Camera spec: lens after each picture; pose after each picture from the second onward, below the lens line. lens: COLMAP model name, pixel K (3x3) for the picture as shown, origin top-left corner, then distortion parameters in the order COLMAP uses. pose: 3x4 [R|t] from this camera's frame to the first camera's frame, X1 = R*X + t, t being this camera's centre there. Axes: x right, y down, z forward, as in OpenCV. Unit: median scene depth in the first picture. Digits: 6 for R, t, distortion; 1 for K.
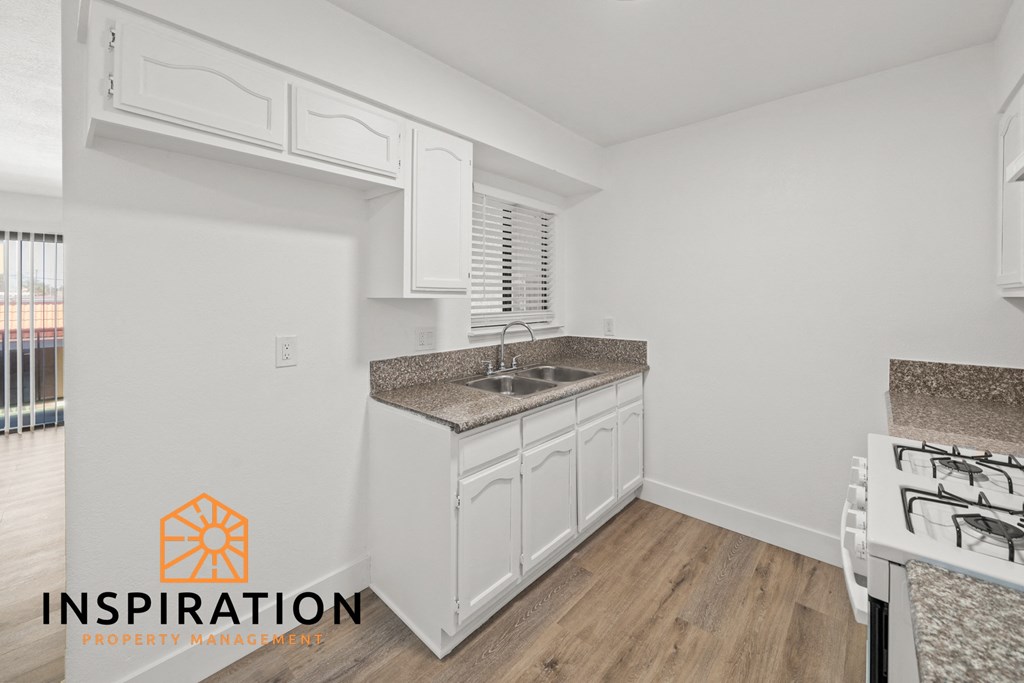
lens RADIAL K [[393.9, 0, 517.8], [0, 393.9, 293.6], [0, 0, 1]] dist [-0.009214, -0.000225]
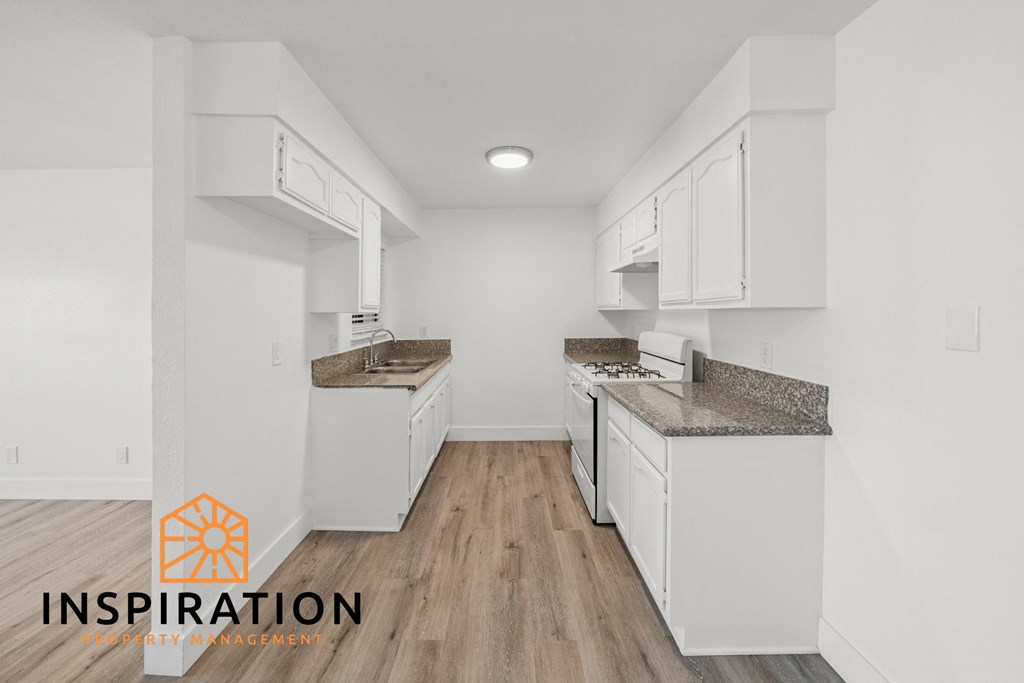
lens RADIAL K [[399.7, 0, 494.9], [0, 399.7, 309.8], [0, 0, 1]] dist [-0.013464, 0.000000]
pose [[0.749219, -0.001982, 0.662319, -0.828589], [-0.000159, 0.999995, 0.003172, -0.002385], [-0.662322, -0.002482, 0.749215, -0.429198]]
